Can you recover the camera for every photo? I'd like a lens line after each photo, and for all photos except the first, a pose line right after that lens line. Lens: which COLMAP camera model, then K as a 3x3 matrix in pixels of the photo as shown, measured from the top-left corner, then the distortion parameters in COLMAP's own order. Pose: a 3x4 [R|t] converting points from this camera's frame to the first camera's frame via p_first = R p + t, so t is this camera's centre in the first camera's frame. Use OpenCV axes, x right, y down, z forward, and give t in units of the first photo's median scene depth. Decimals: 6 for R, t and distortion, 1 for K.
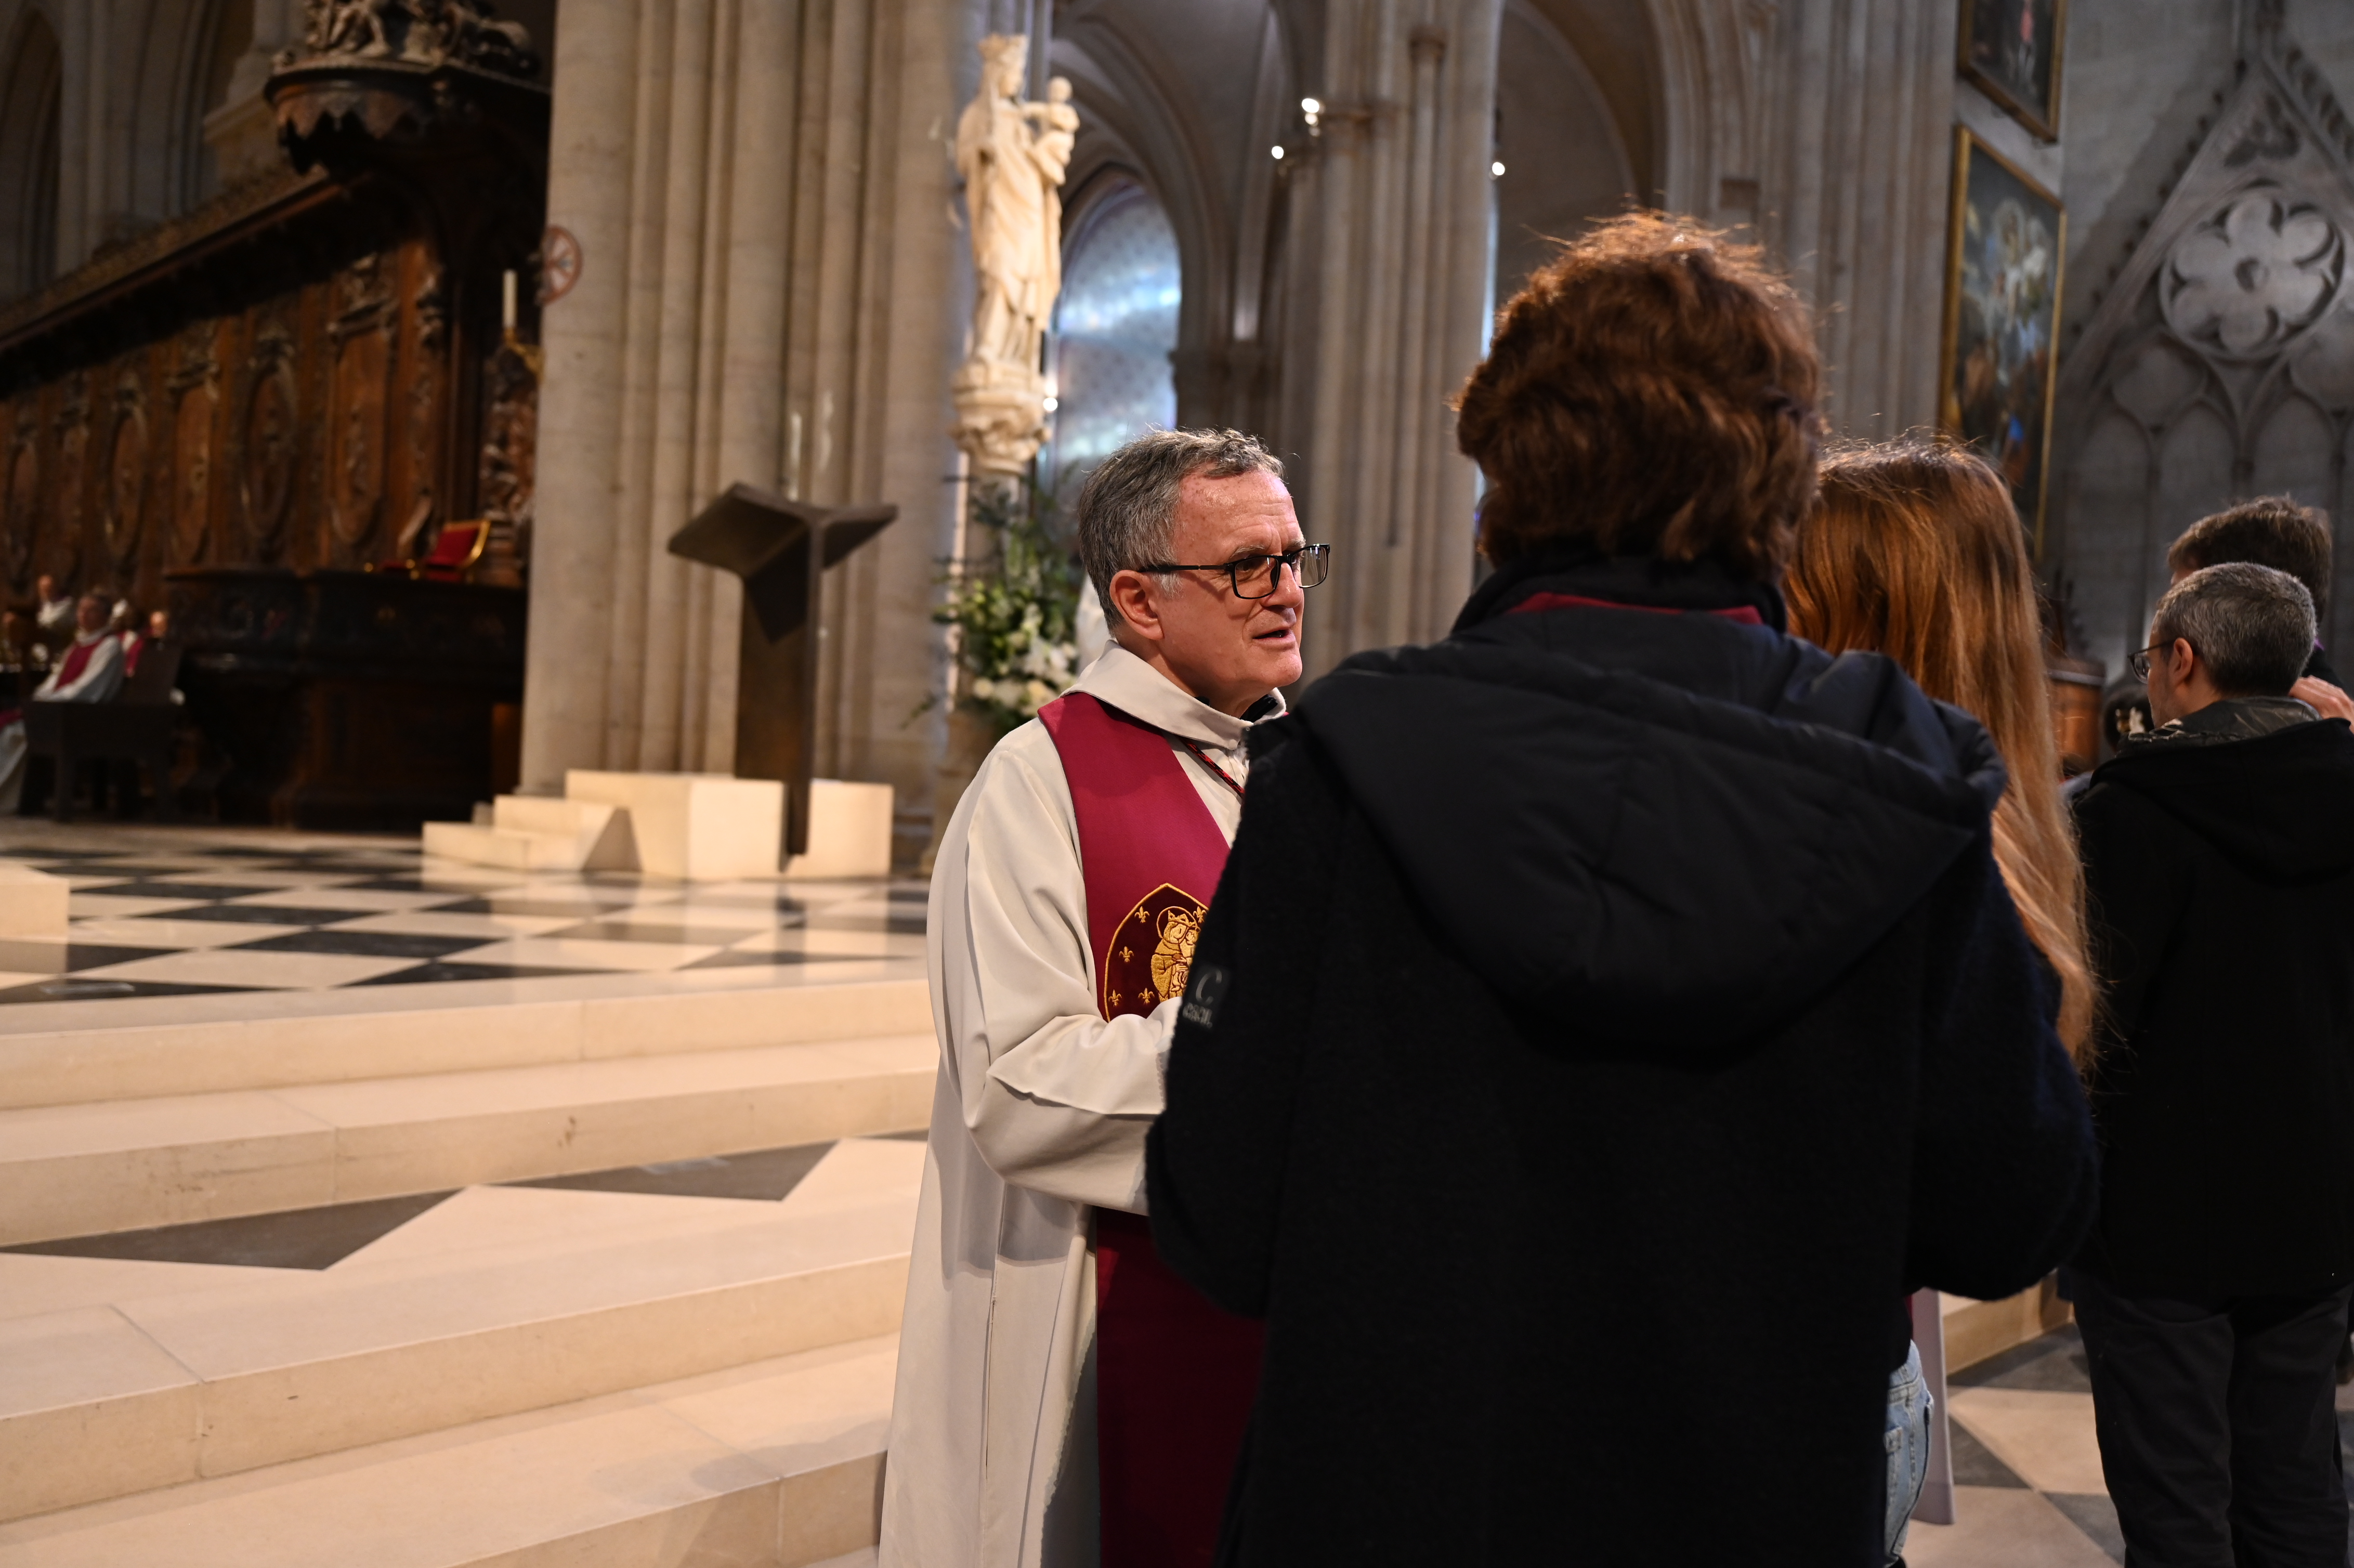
lens RADIAL K [[1897.4, 0, 1173.7], [0, 1897.4, 785.1], [0, 0, 1]] dist [0.000920, -0.001031]
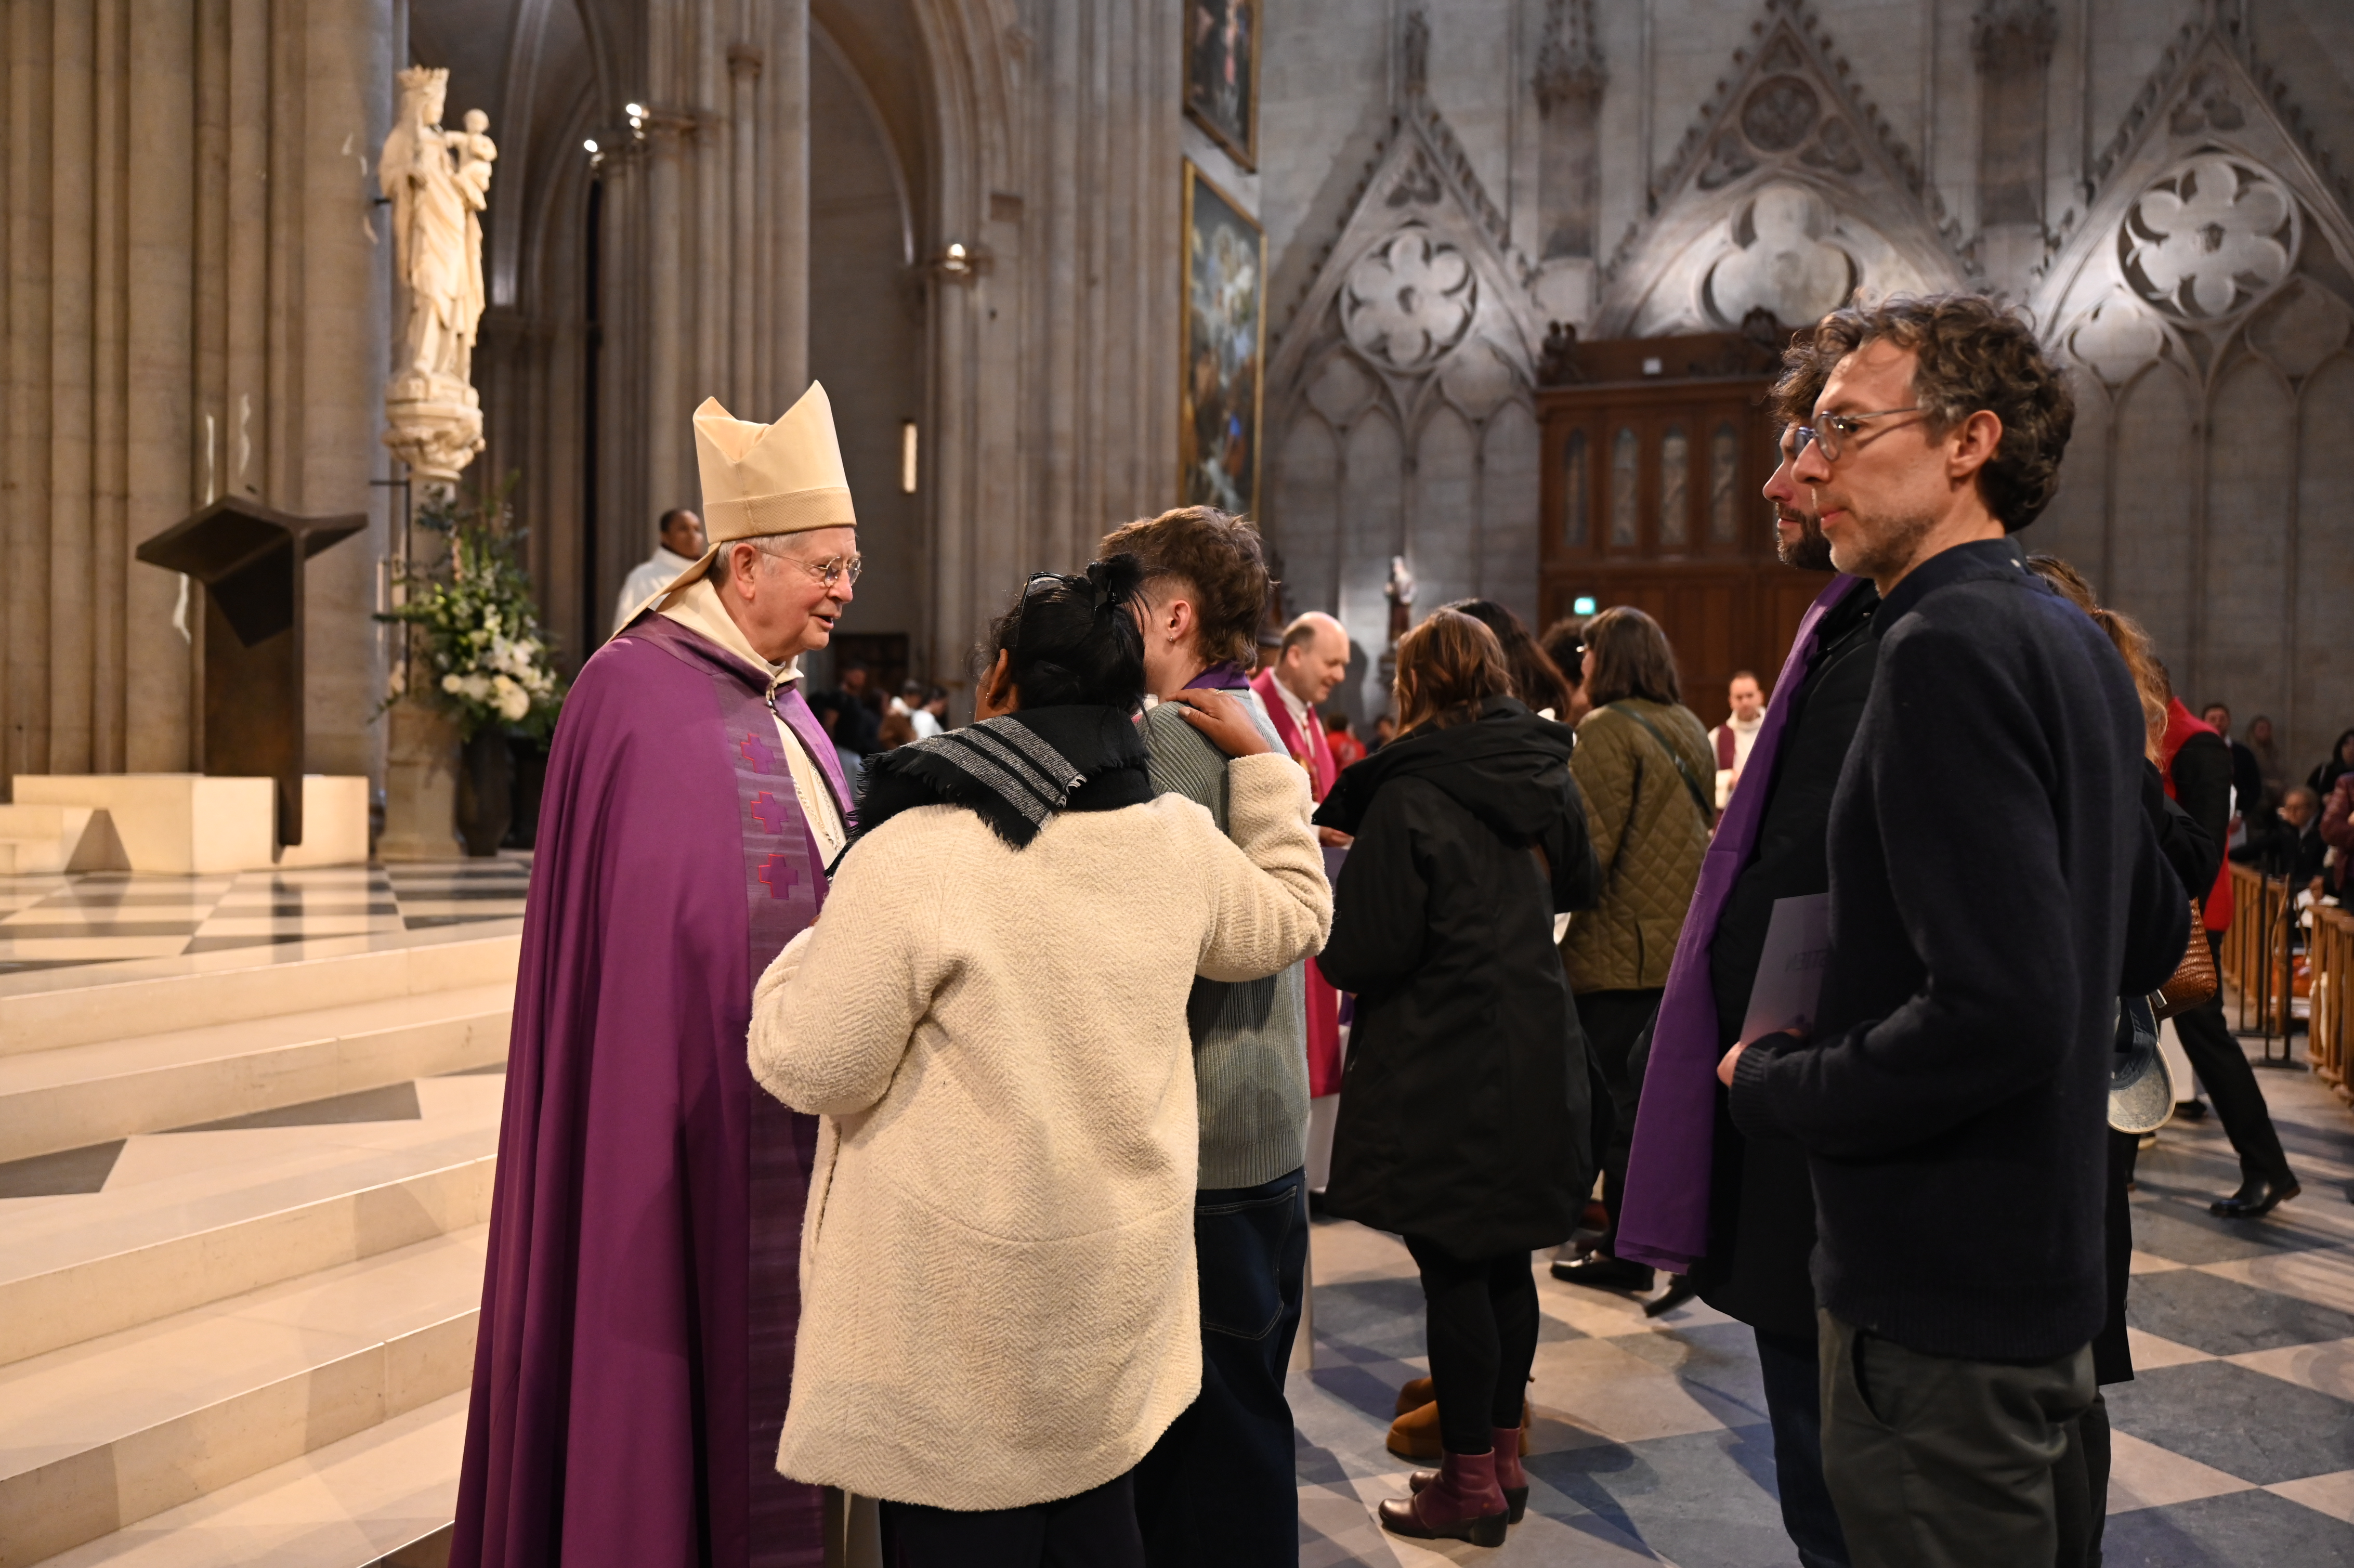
lens RADIAL K [[2108.2, 0, 1178.5], [0, 2108.2, 786.5], [0, 0, 1]] dist [-0.005141, 0.001996]
pose [[0.911166, -0.043712, 0.409715, -0.147169], [0.037360, 0.999025, 0.023502, -0.003443], [-0.410343, -0.006107, 0.911911, -0.179614]]
